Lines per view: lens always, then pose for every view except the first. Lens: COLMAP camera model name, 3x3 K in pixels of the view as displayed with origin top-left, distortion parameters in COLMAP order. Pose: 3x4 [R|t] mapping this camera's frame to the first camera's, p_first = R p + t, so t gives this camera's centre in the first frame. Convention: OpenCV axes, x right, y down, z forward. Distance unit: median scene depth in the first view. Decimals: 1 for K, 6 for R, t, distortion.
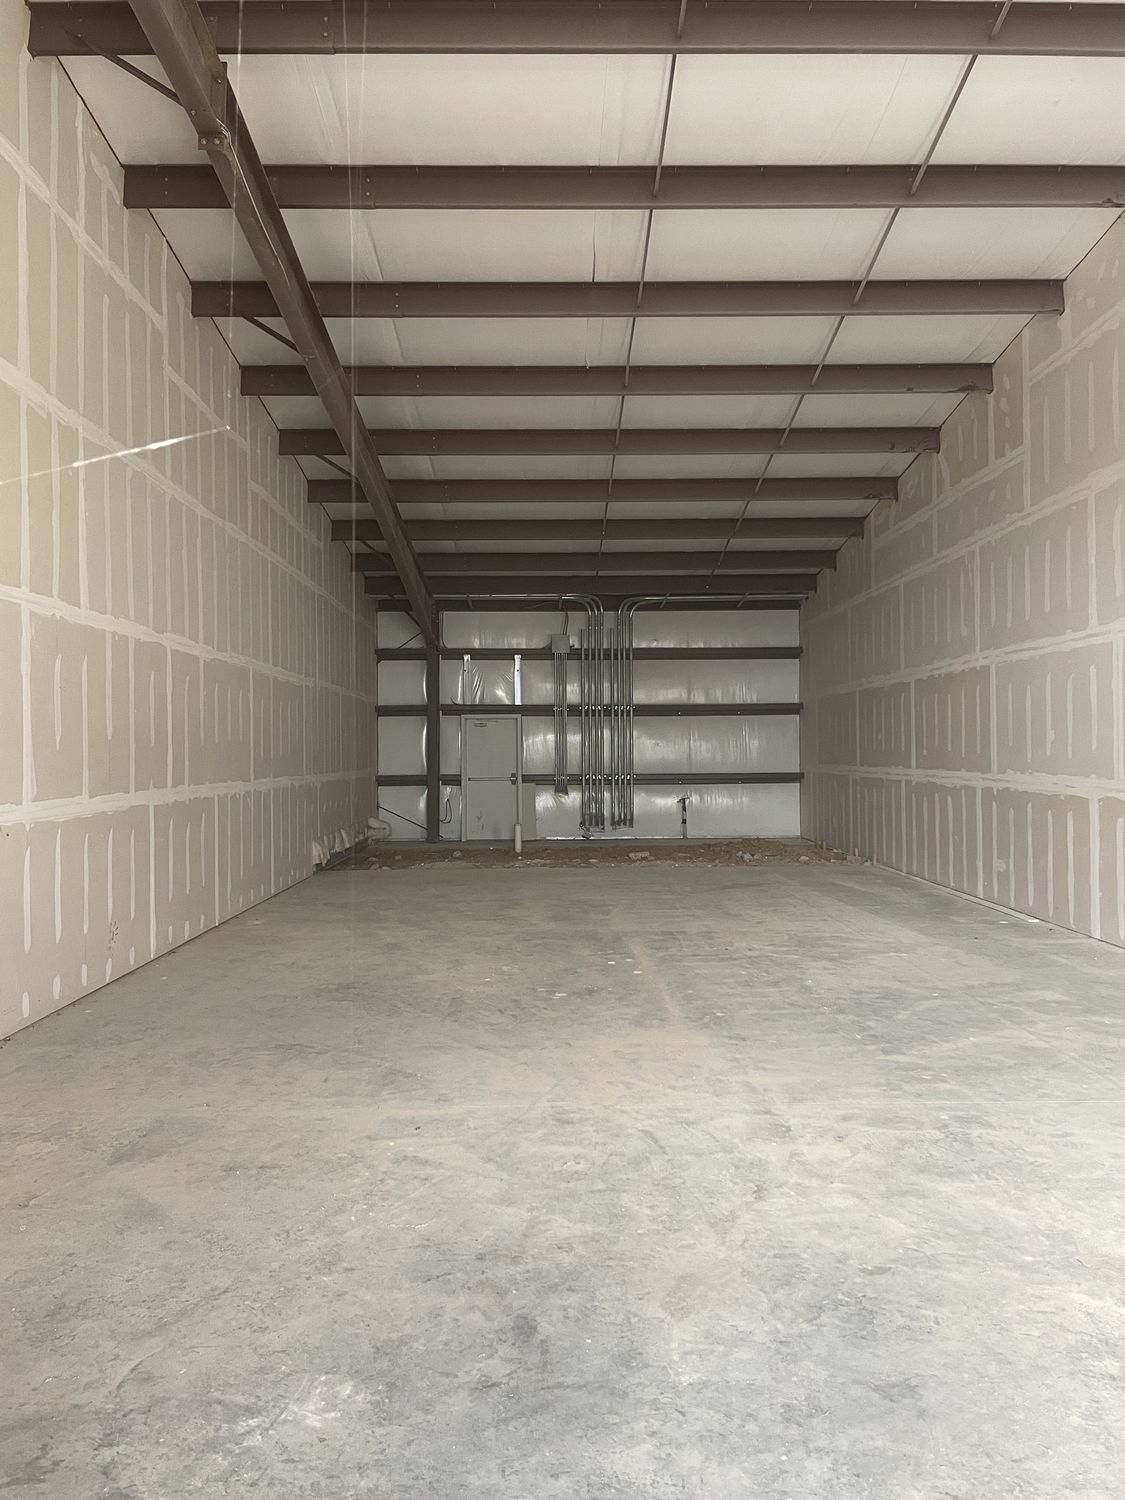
lens RADIAL K [[1140.5, 0, 562.5], [0, 1140.5, 750.0], [0, 0, 1]] dist [0.094997, -0.119352]
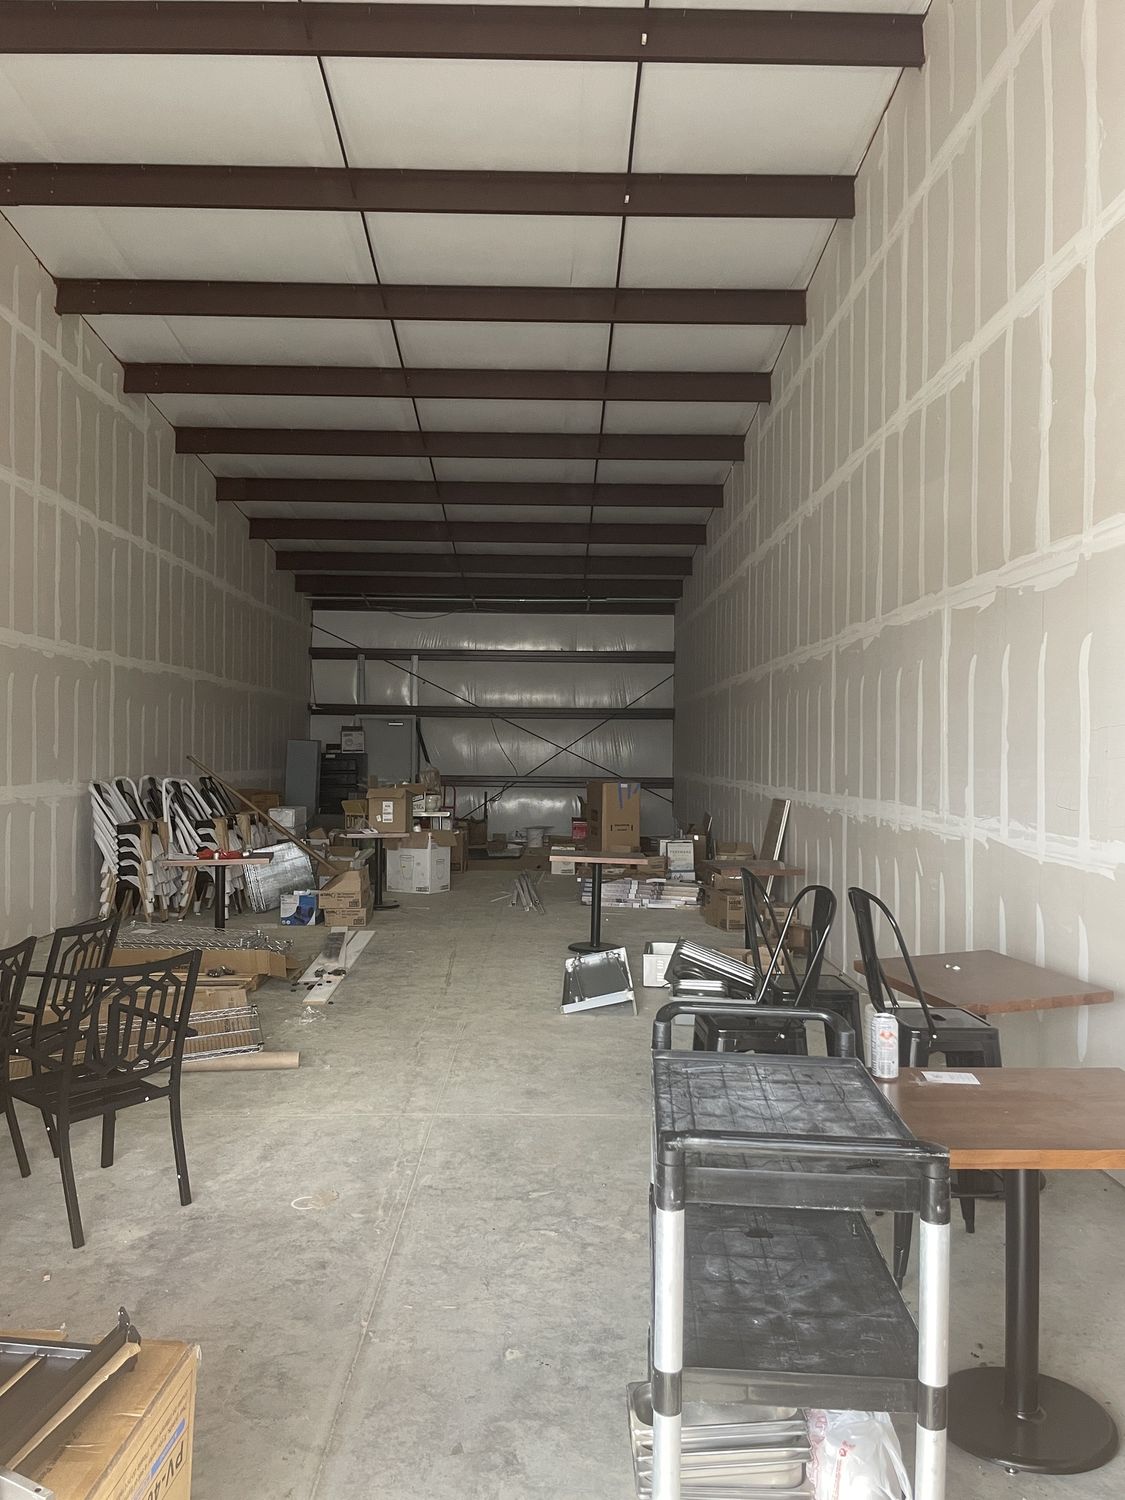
lens RADIAL K [[1140.5, 0, 562.5], [0, 1140.5, 750.0], [0, 0, 1]] dist [0.094997, -0.119352]
pose [[0.999837, 0.017942, -0.001798, 0.118382], [-0.017948, 0.999834, -0.003170, 0.000329], [0.001740, 0.003202, 0.999993, -0.003178]]
